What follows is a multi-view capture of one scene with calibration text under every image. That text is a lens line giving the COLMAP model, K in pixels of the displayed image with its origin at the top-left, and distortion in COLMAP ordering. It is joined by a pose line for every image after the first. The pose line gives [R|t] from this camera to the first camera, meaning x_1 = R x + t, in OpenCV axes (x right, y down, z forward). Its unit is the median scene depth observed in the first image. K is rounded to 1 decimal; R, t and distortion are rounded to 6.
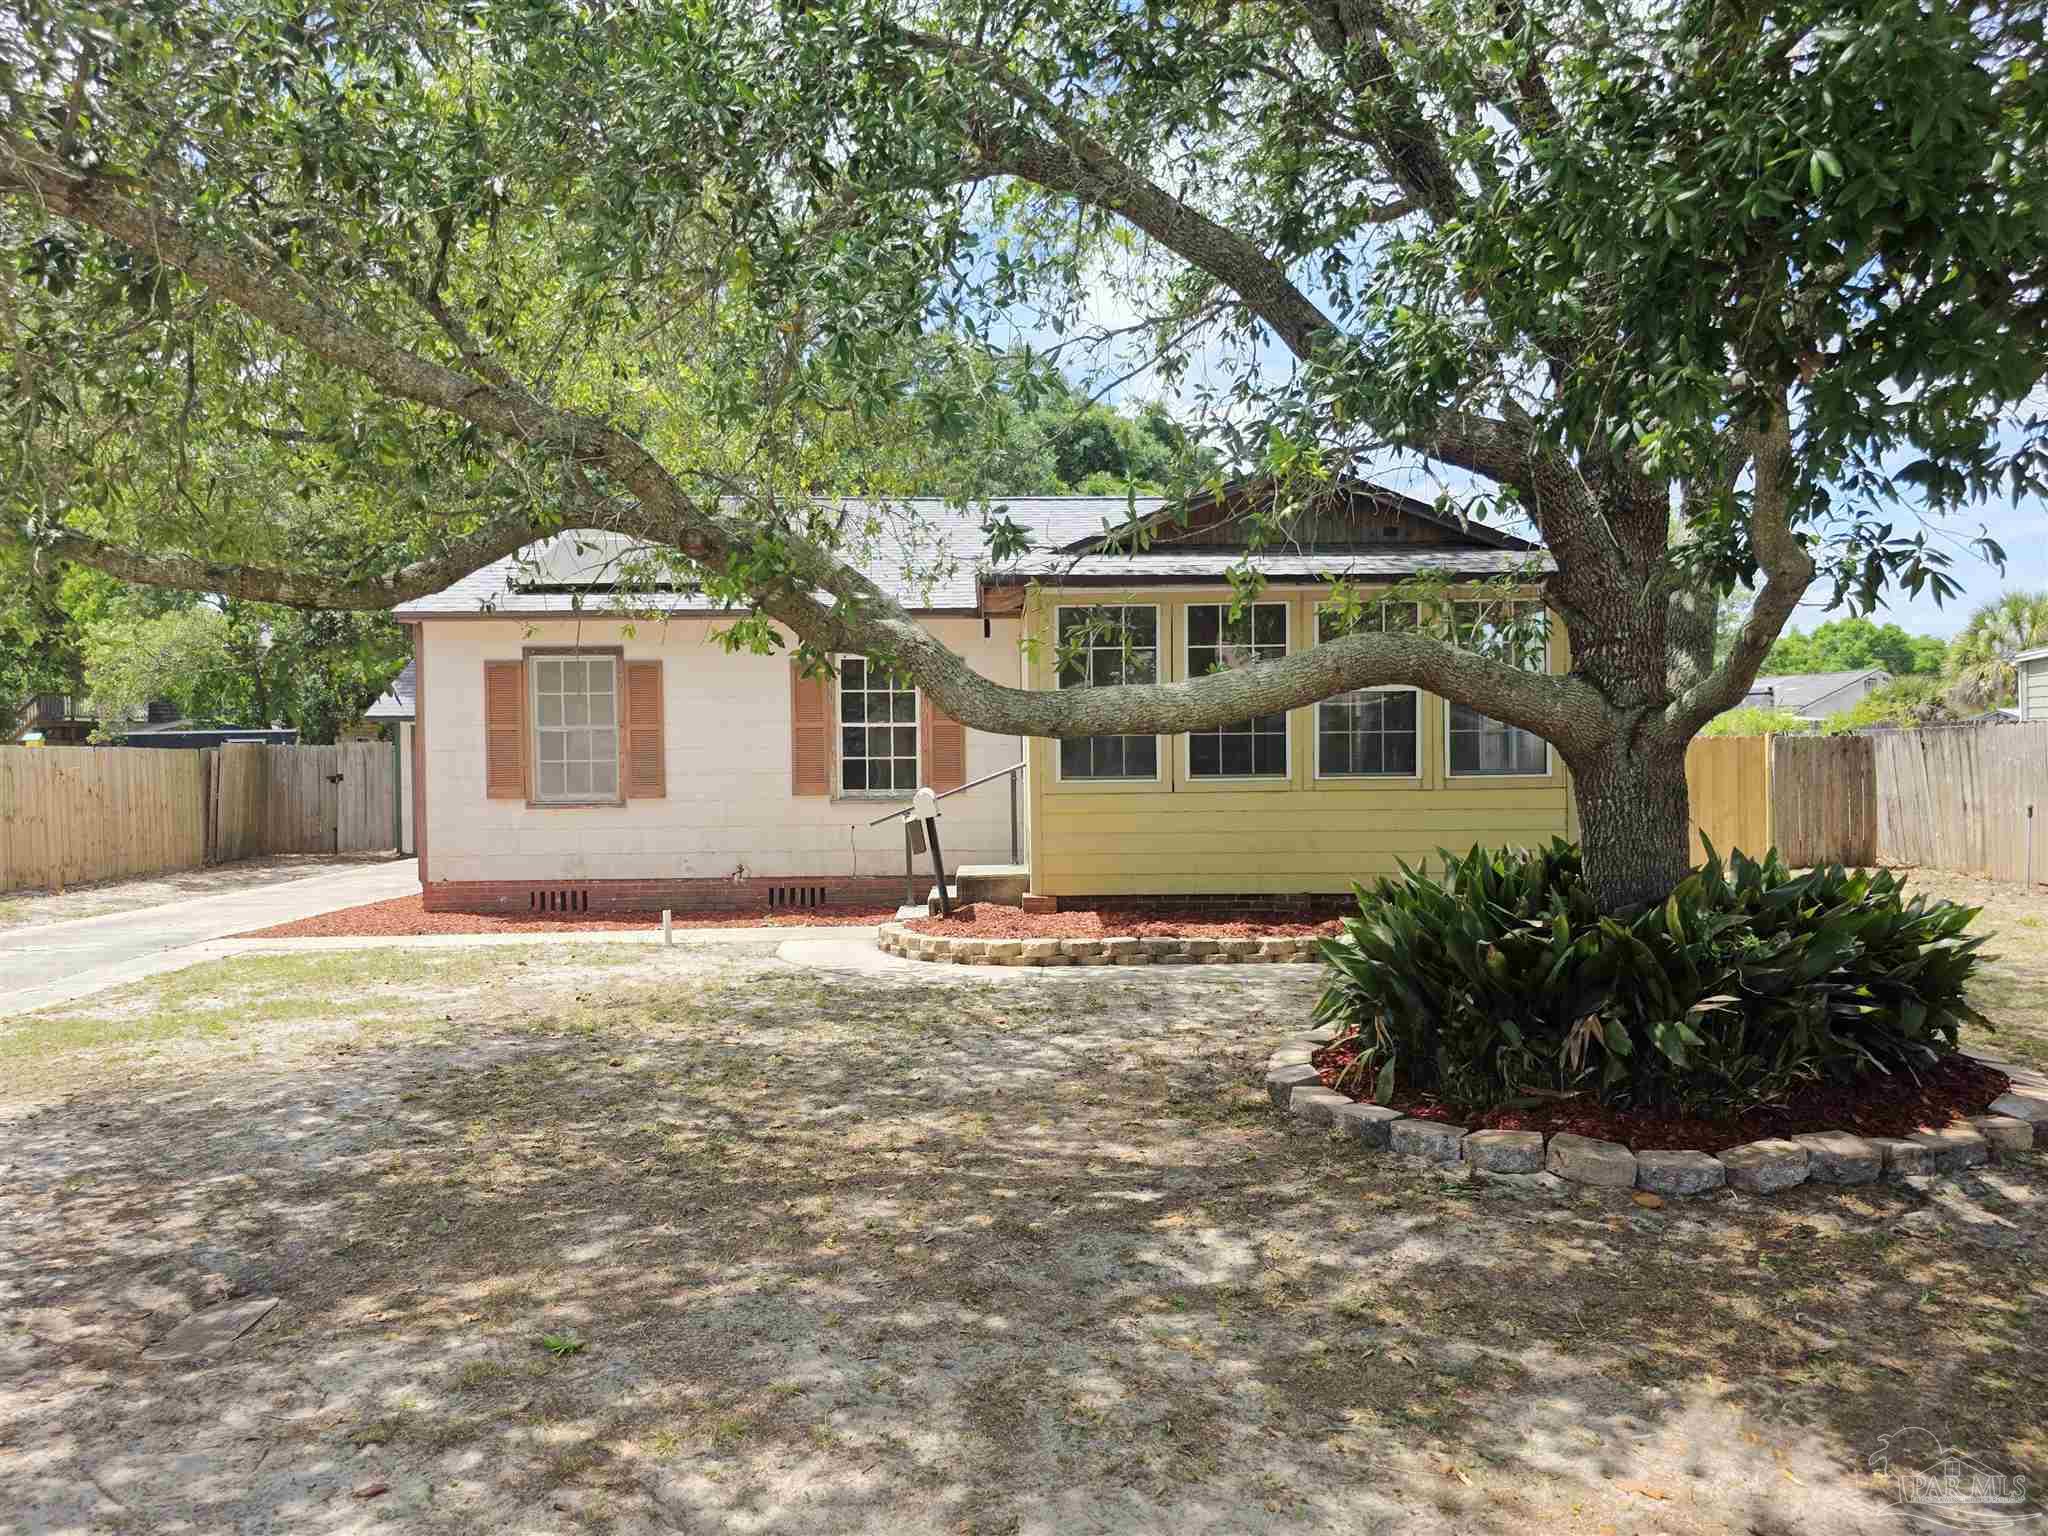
lens RADIAL K [[1365.4, 0, 1024.0], [0, 1365.4, 768.0], [0, 0, 1]] dist [0.061769, -0.068178]
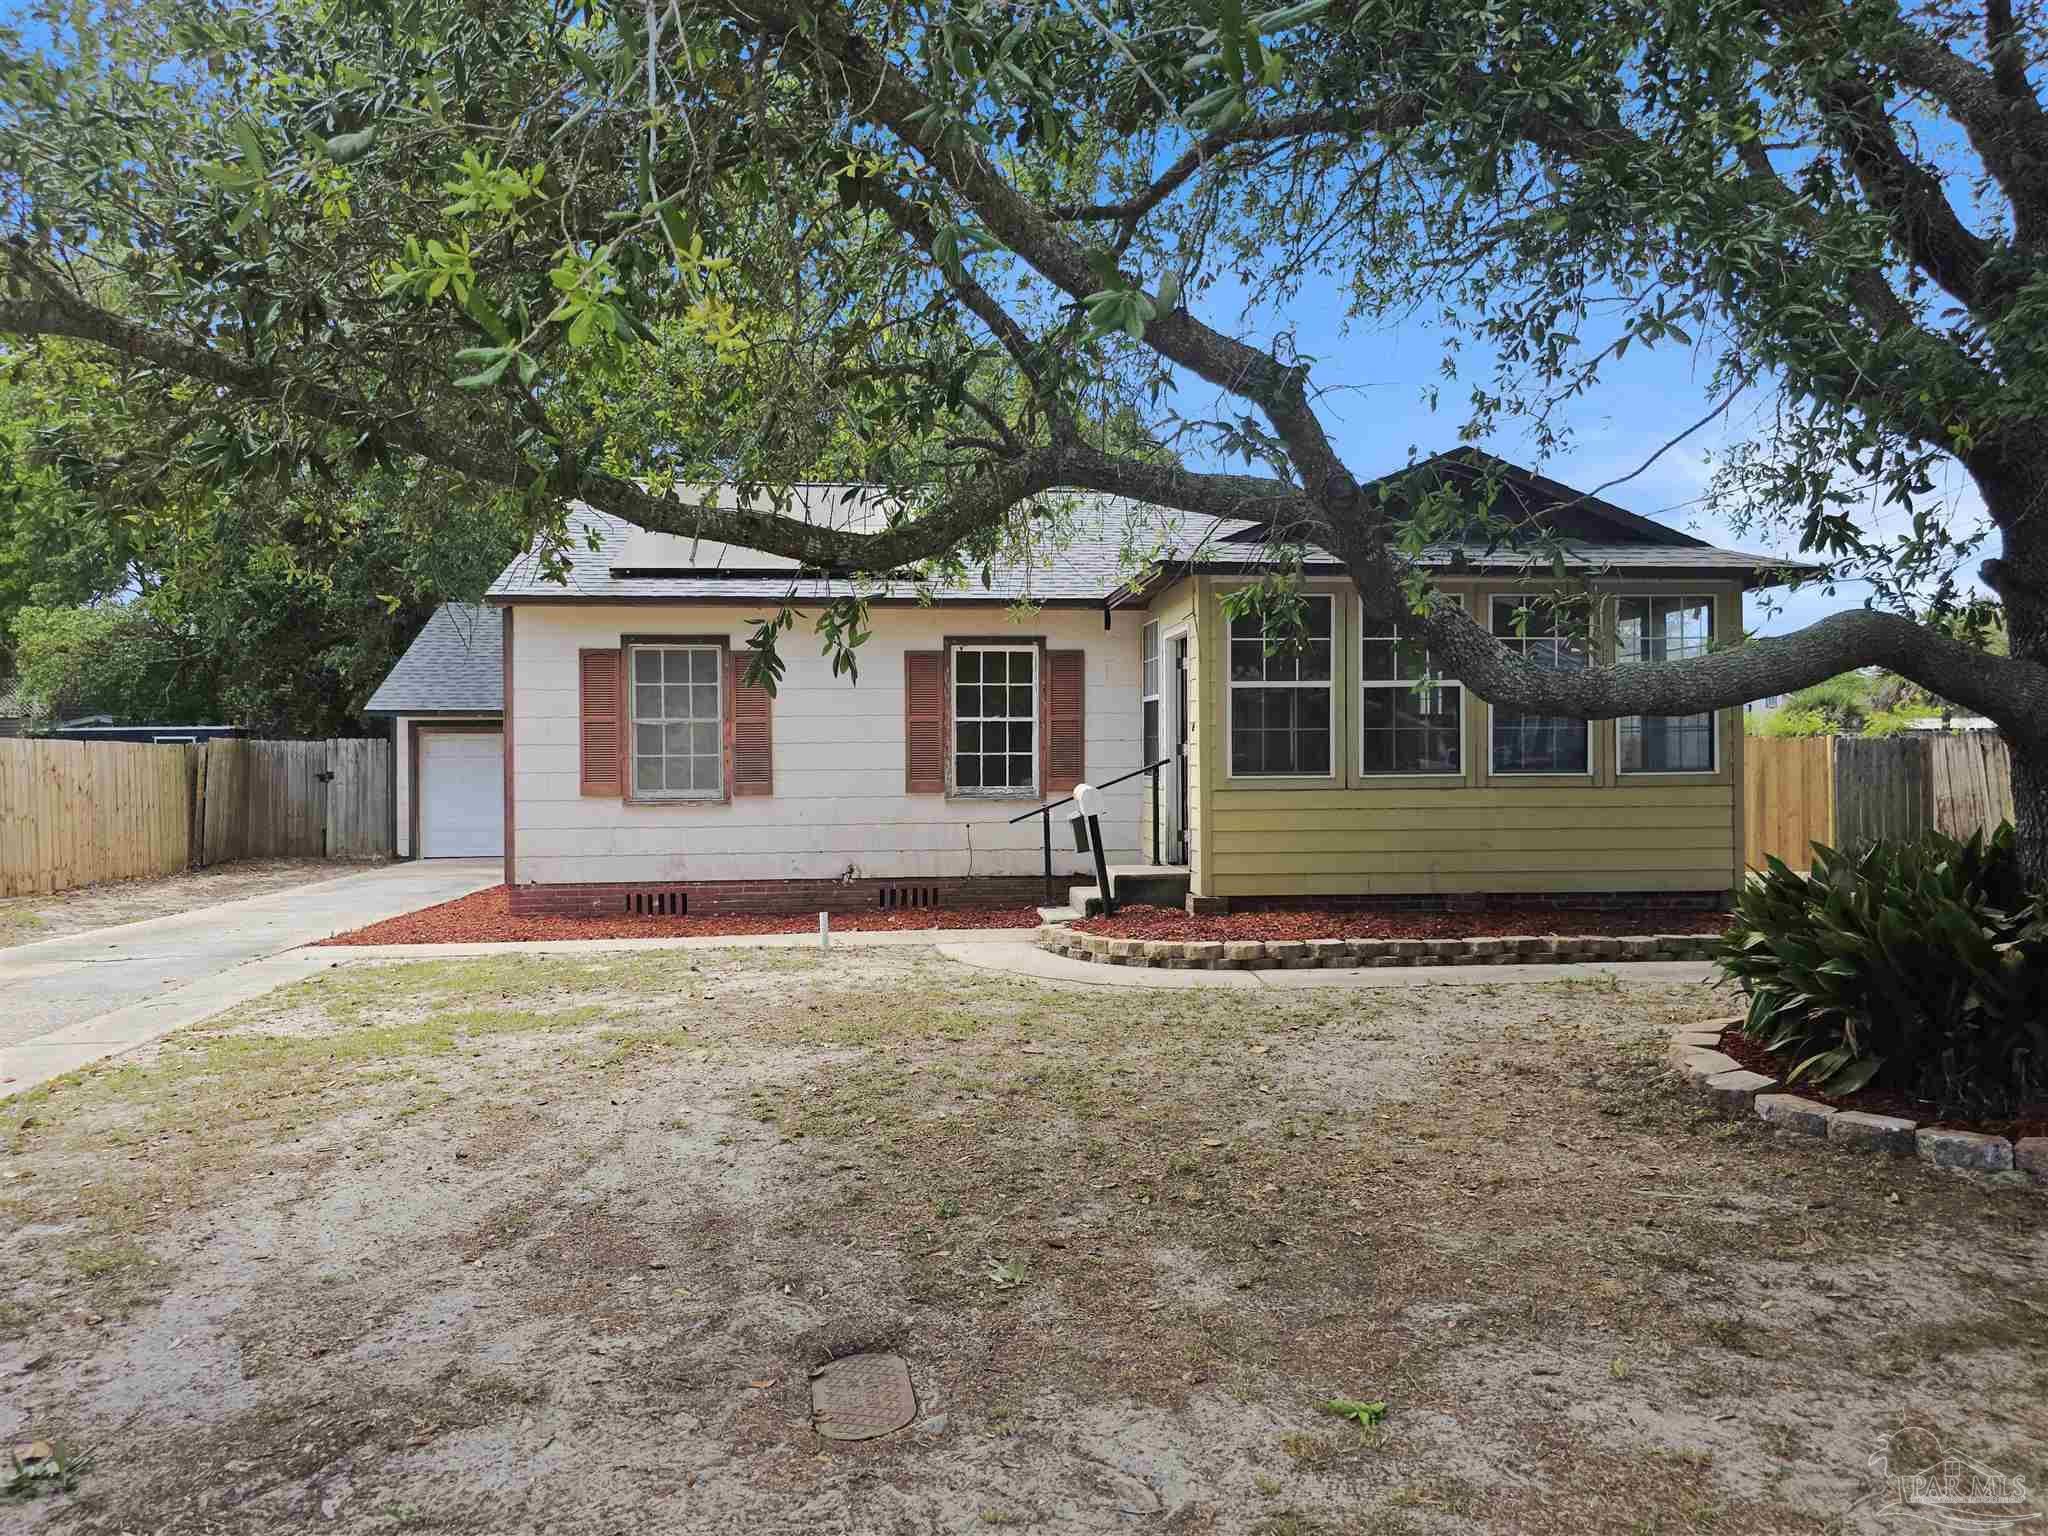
lens RADIAL K [[1365.4, 0, 1024.0], [0, 1365.4, 768.0], [0, 0, 1]] dist [0.061769, -0.068178]
pose [[0.996484, 0.003058, 0.083731, -0.167744], [-0.002952, 0.999995, -0.001396, 0.003934], [-0.083735, 0.001144, 0.996487, 0.039496]]
